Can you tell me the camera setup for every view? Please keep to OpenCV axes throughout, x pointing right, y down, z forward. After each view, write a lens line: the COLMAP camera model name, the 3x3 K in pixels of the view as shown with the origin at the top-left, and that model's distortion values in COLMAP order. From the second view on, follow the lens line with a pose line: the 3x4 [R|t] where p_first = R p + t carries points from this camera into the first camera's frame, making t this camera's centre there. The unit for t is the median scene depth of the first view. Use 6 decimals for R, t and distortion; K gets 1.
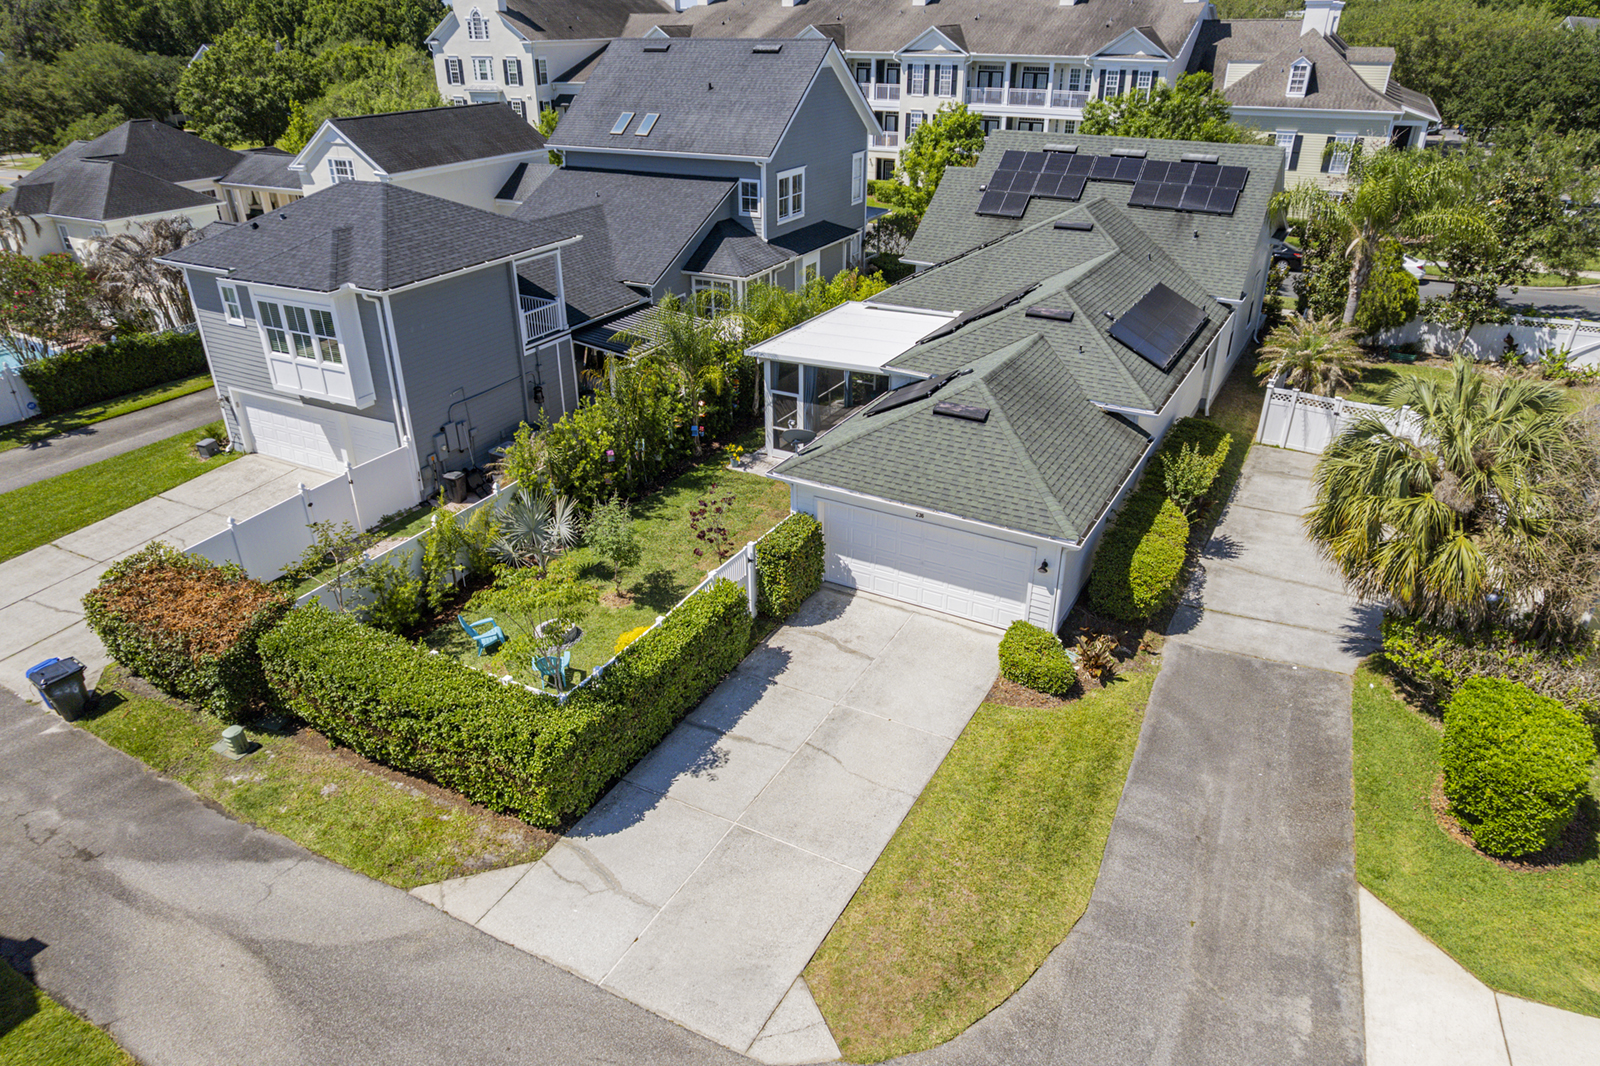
lens RADIAL K [[1008.8, 0, 811.9], [0, 1008.8, 558.0], [0, 0, 1]] dist [-0.036255, 0.026546]
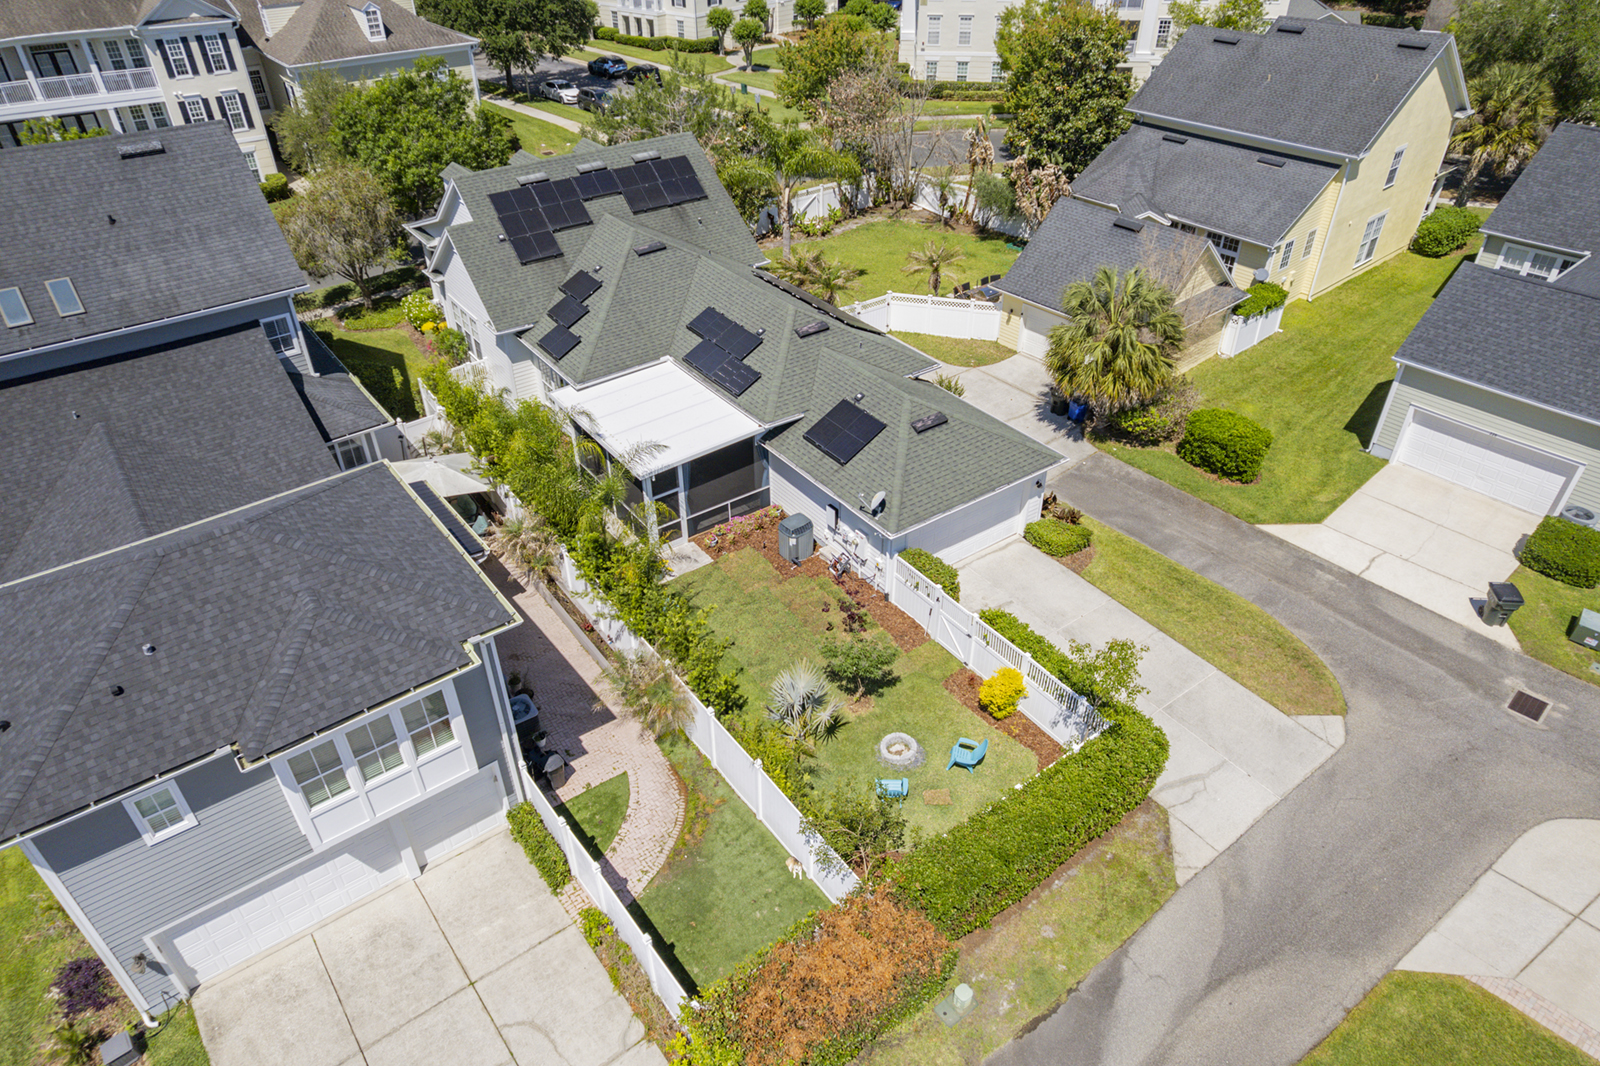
lens RADIAL K [[1008.8, 0, 791.3], [0, 1008.8, 541.6], [0, 0, 1]] dist [-0.036255, 0.026546]
pose [[0.425196, -0.533932, 0.730839, -1.170656], [0.434340, 0.828786, 0.352793, -0.665387], [-0.794076, 0.167426, 0.584305, 0.446263]]
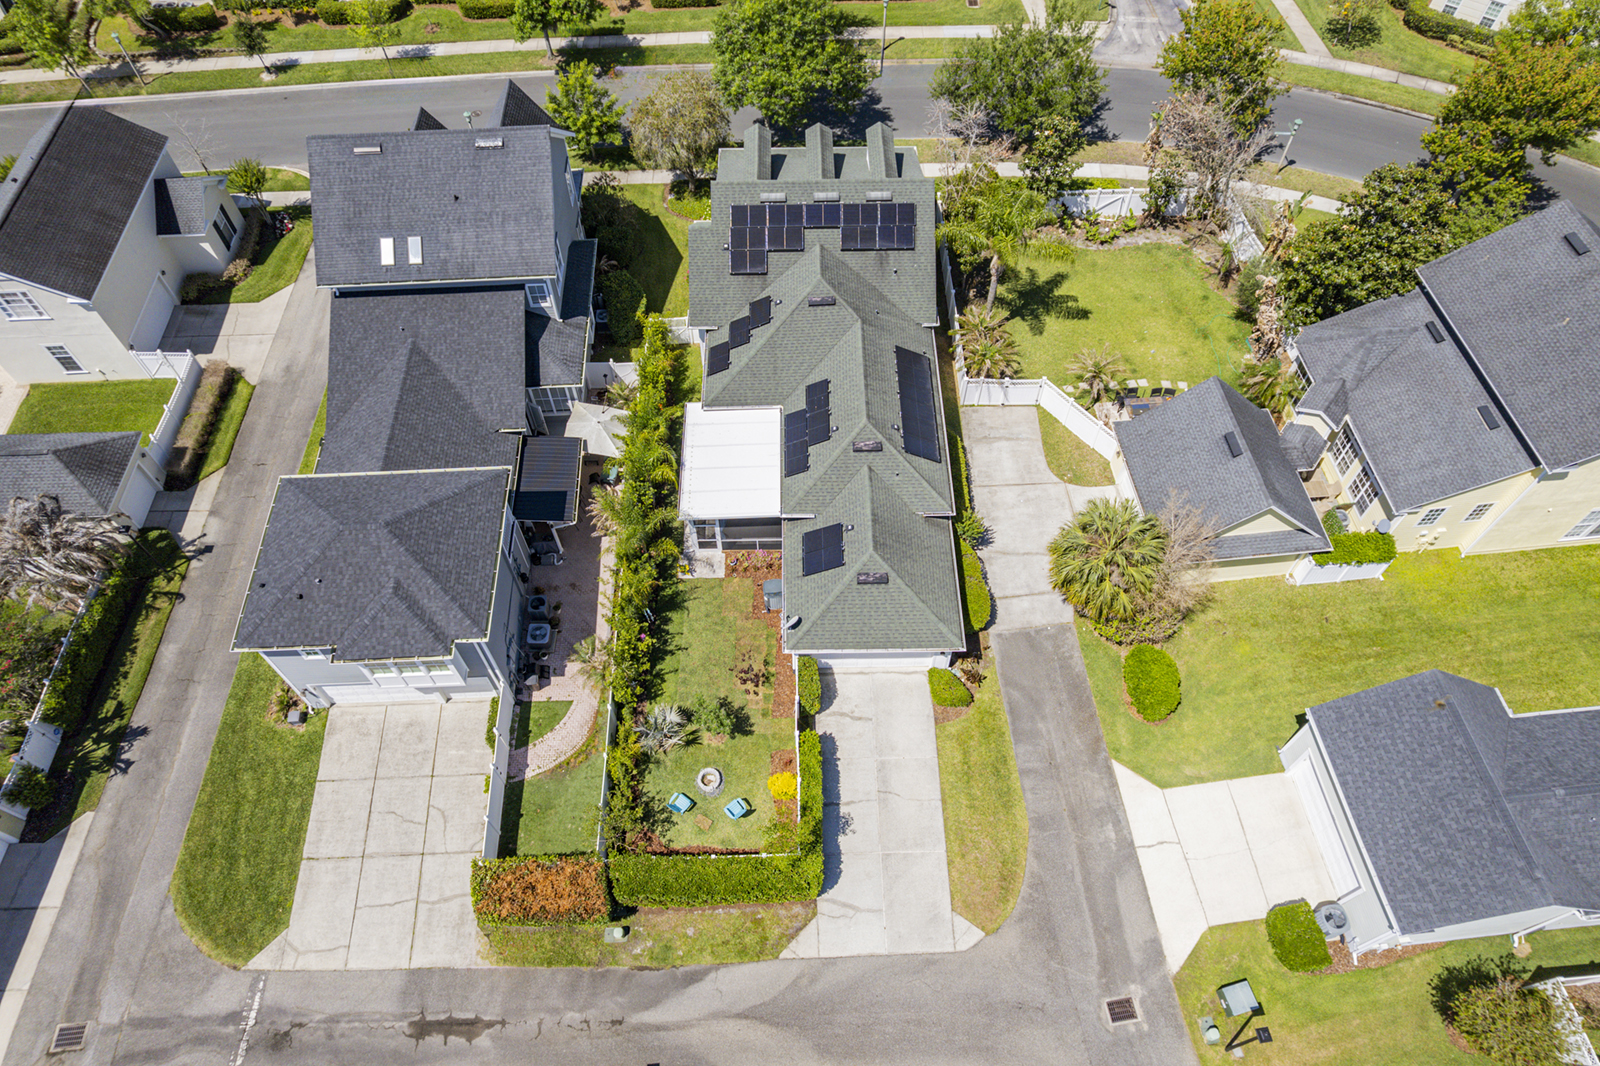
lens RADIAL K [[1008.8, 0, 806.0], [0, 1008.8, 536.0], [0, 0, 1]] dist [-0.036255, 0.026546]
pose [[0.865200, -0.419237, 0.275080, -0.478889], [0.241460, 0.829142, 0.504203, -1.319321], [-0.439461, -0.369815, 0.818603, -0.437787]]
